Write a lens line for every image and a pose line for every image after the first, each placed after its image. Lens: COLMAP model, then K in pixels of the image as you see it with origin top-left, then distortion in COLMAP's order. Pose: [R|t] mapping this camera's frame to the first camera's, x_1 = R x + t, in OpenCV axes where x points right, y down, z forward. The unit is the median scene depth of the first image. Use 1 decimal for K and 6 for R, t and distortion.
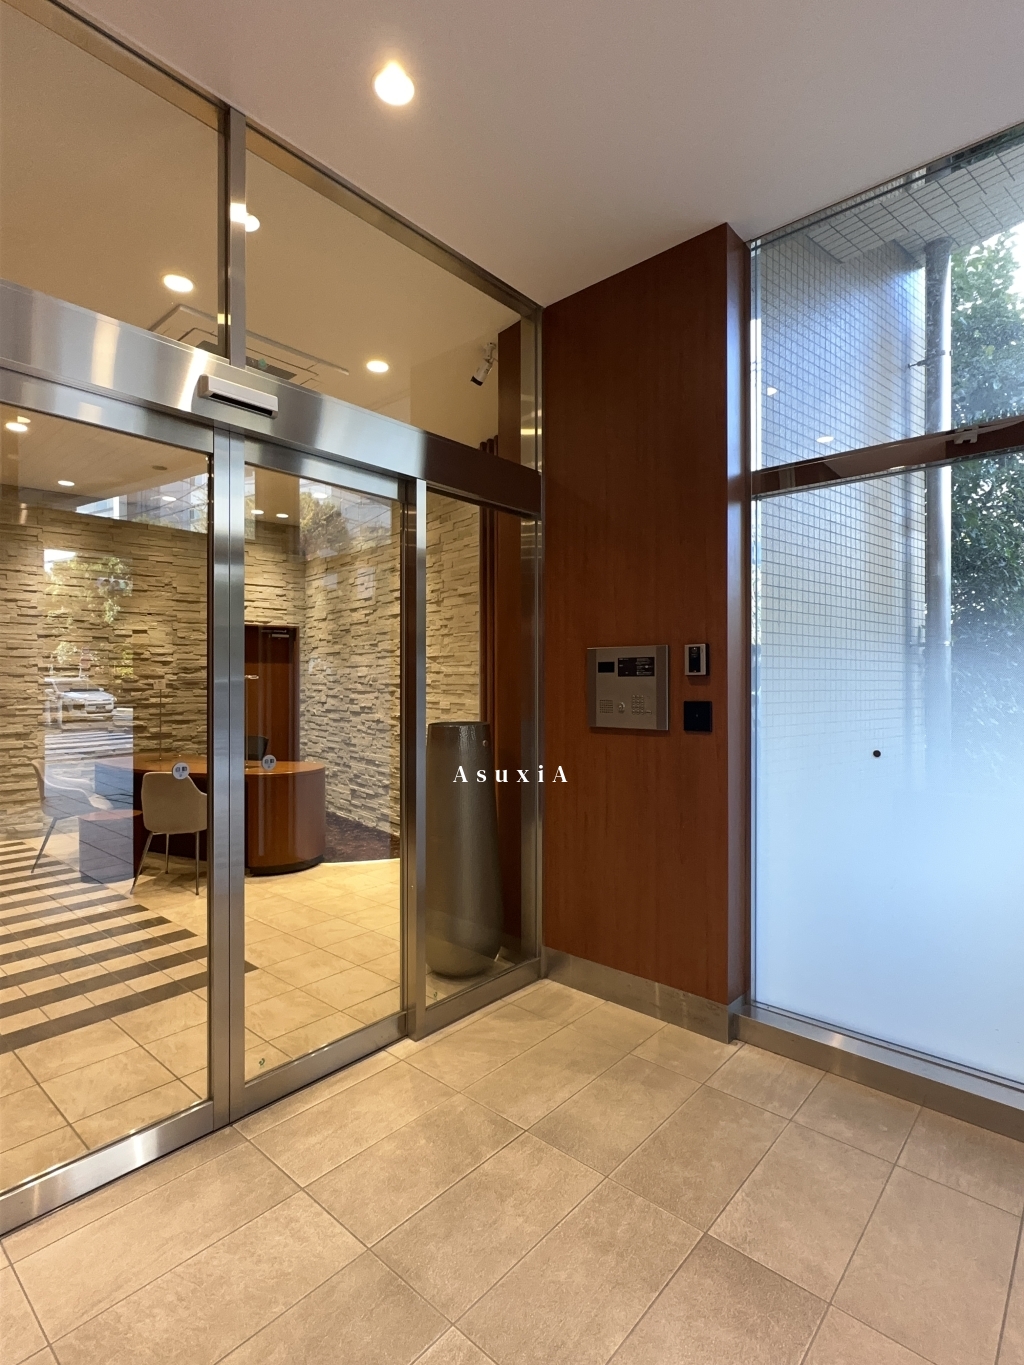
lens RADIAL K [[689.4, 0, 515.1], [0, 689.4, 680.7], [0, 0, 1]] dist [0.000553, -0.000247]
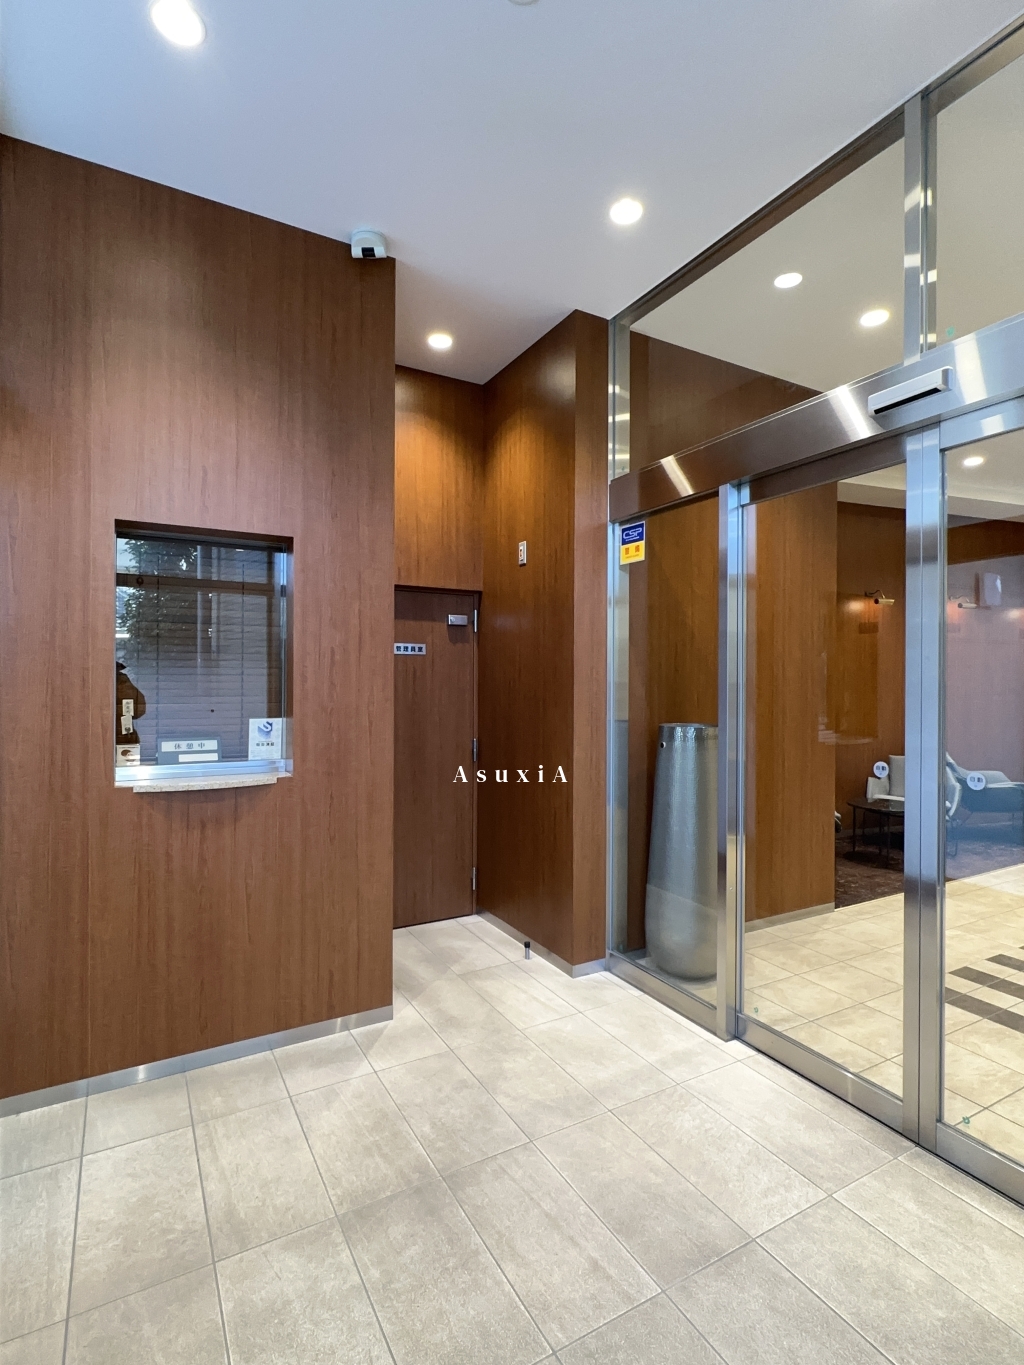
lens RADIAL K [[689.4, 0, 514.3], [0, 689.4, 681.3], [0, 0, 1]] dist [0.000553, -0.000247]
pose [[-0.326433, -0.001434, -0.945219, 0.797378], [-0.006768, 0.999977, 0.000820, -0.002049], [0.945196, 0.006664, -0.326435, 0.907802]]
